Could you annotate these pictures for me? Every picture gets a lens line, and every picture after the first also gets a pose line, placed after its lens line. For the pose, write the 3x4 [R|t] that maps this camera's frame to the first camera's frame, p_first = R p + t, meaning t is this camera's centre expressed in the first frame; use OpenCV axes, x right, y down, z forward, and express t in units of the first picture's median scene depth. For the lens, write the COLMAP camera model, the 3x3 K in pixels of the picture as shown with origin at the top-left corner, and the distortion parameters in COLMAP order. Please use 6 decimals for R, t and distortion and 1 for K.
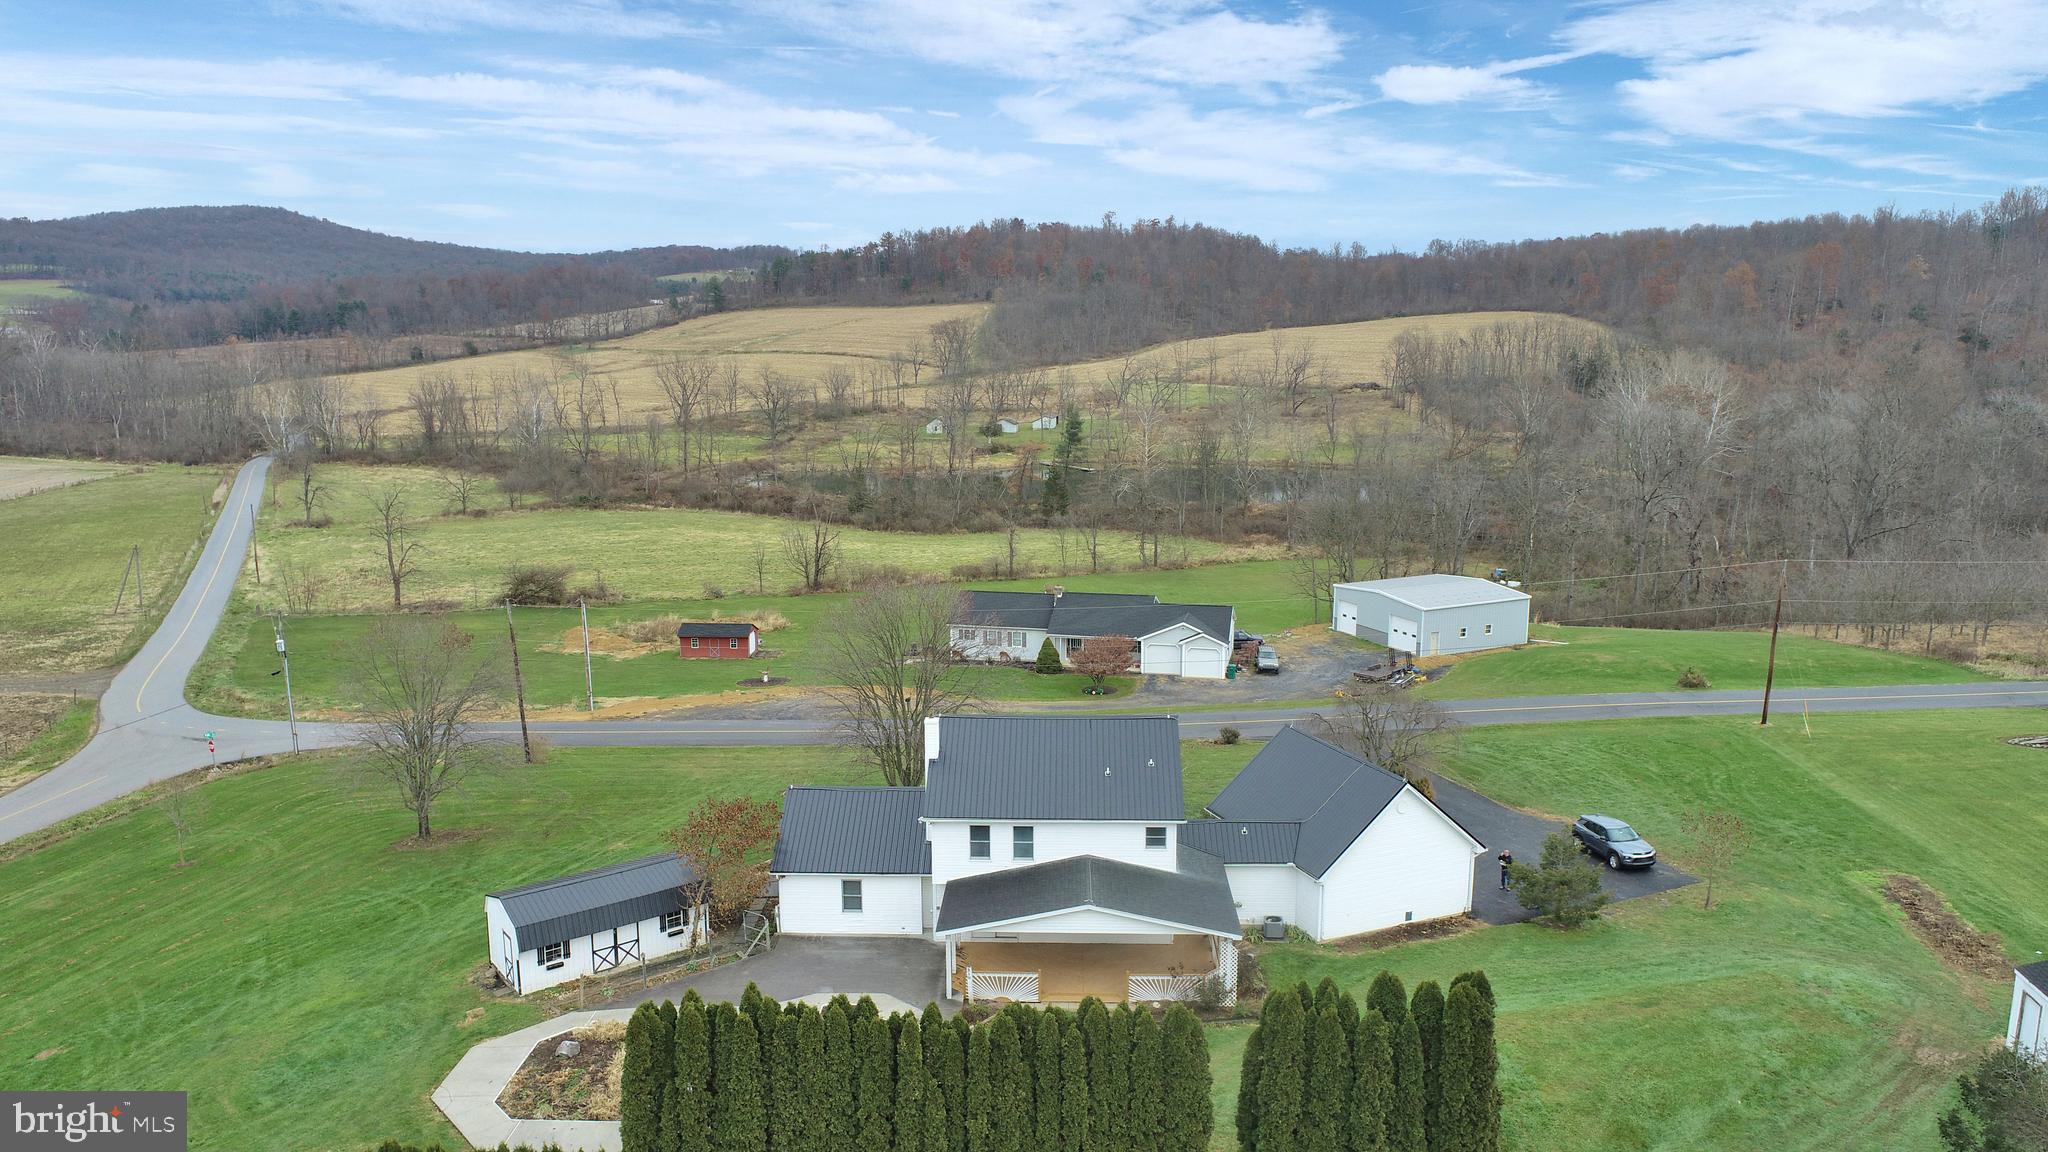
lens RADIAL K [[1379.4, 0, 1024.7], [0, 1379.4, 571.7], [0, 0, 1]] dist [-0.015875, 0.007462]
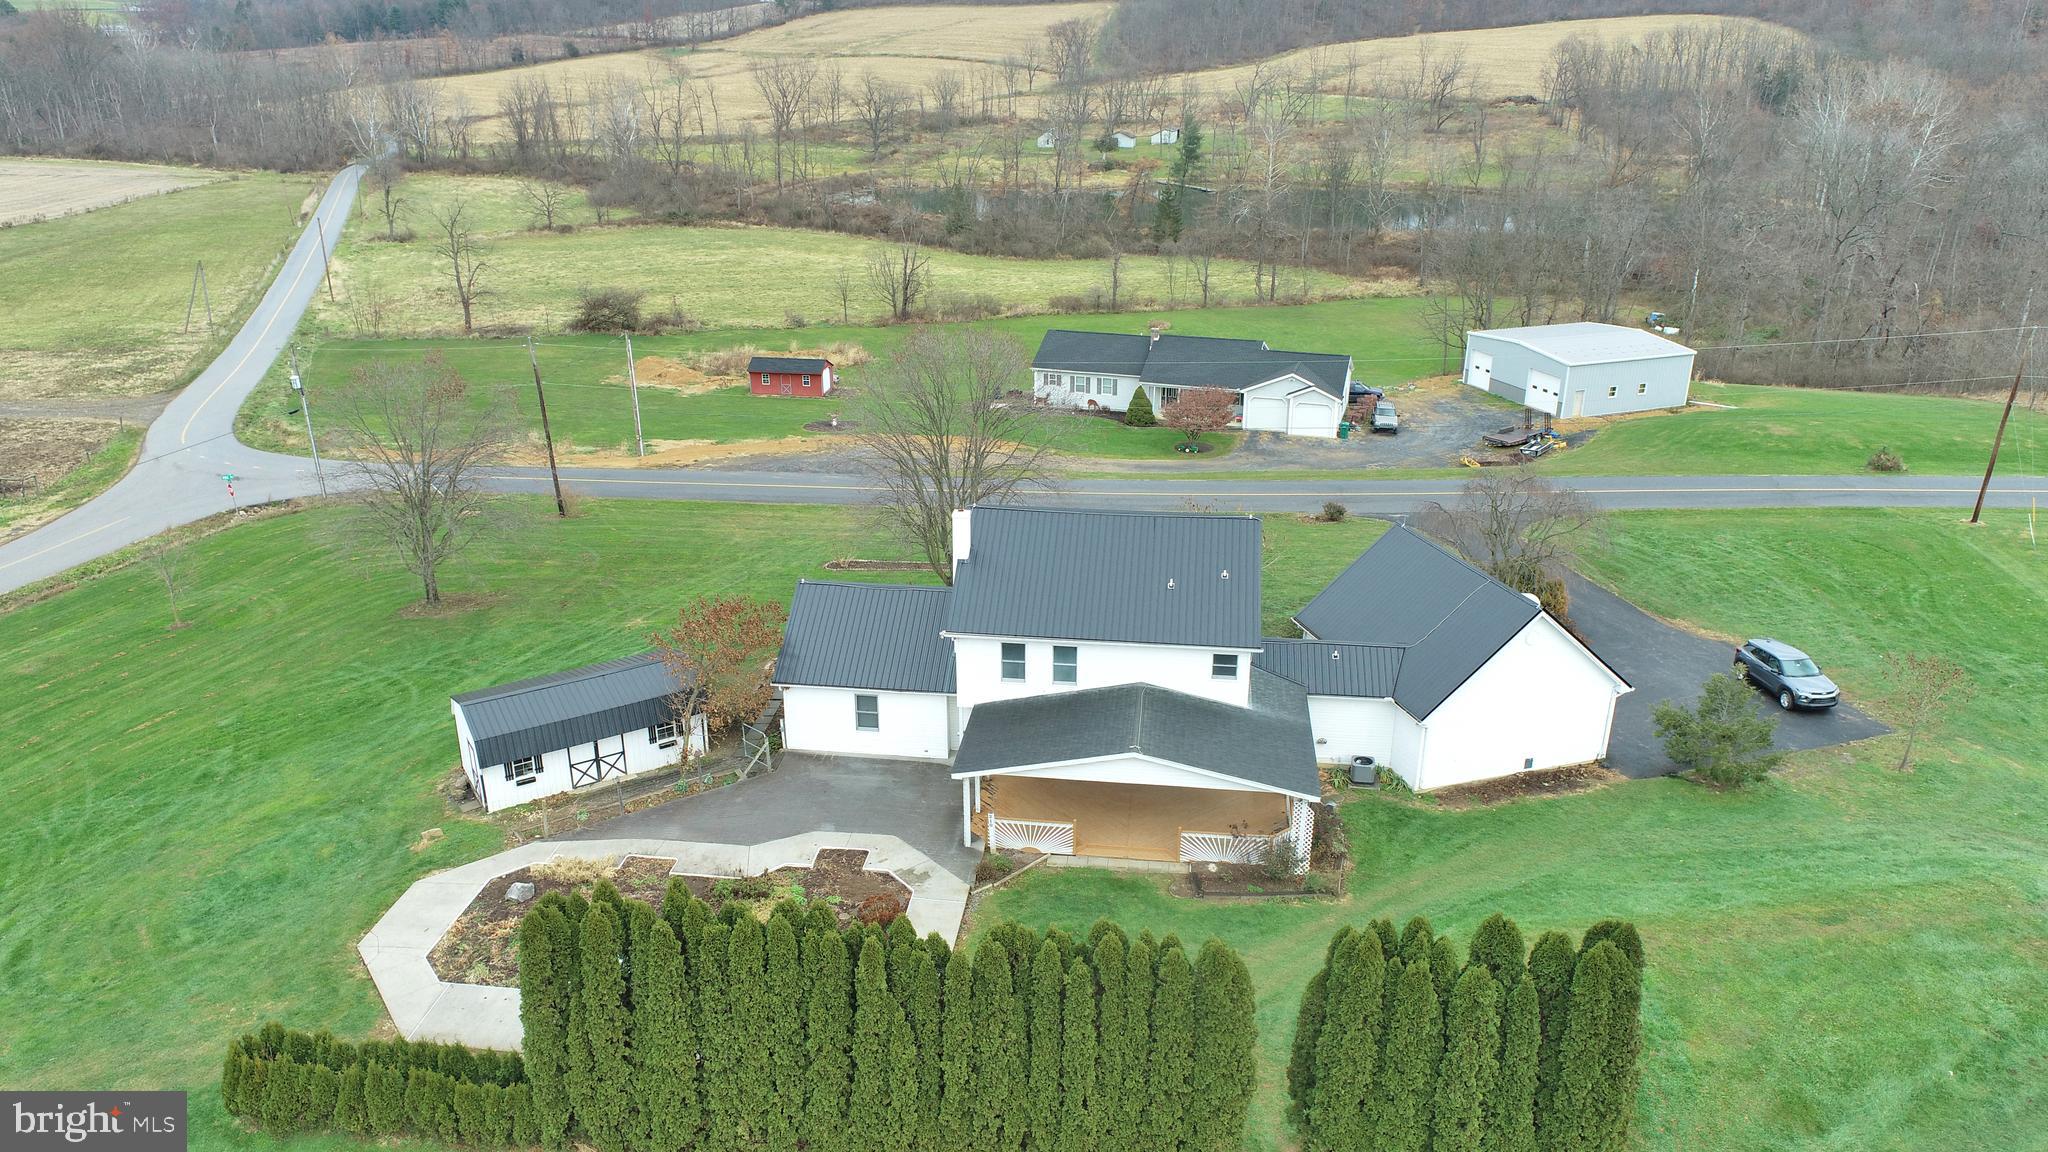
lens RADIAL K [[1379.4, 0, 1024.7], [0, 1379.4, 571.7], [0, 0, 1]] dist [-0.015875, 0.007462]
pose [[0.996142, 0.036717, -0.079700, 0.020184], [-0.020212, 0.979837, 0.198773, -0.012528], [0.085392, -0.196395, 0.976799, 0.098873]]
